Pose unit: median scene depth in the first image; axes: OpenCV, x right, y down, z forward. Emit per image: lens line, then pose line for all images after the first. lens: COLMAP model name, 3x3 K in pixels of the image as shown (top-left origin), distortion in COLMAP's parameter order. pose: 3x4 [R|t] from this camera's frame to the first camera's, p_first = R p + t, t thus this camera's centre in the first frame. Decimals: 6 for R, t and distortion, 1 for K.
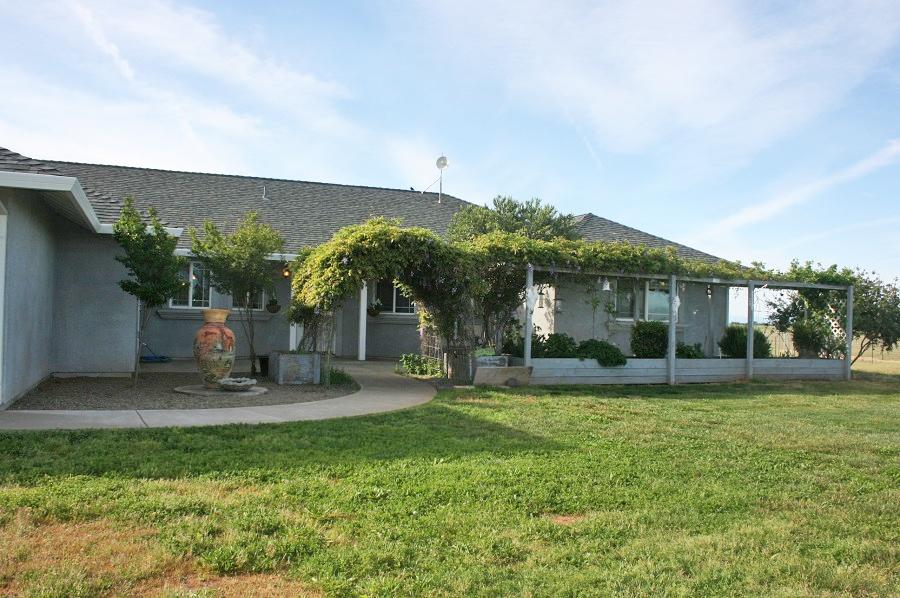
lens RADIAL K [[749.6, 0, 450.0], [0, 749.6, 299.0], [0, 0, 1]] dist [-0.052593, 0.000971]
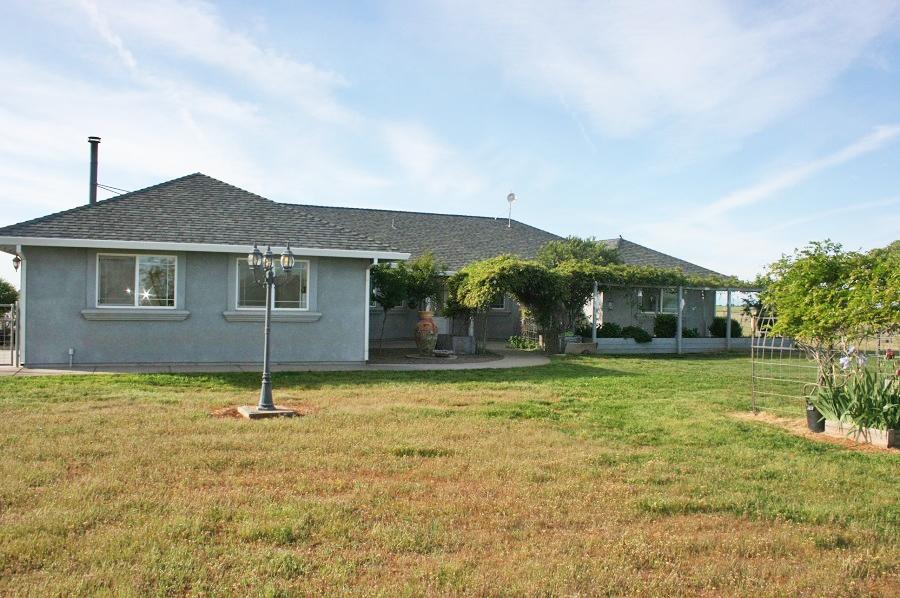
lens RADIAL K [[749.6, 0, 450.0], [0, 749.6, 299.0], [0, 0, 1]] dist [-0.052593, 0.000971]
pose [[0.999921, -0.004906, 0.011585, -0.209602], [0.004650, 0.999747, 0.022017, -0.040268], [-0.011690, -0.021961, 0.999690, -0.583108]]
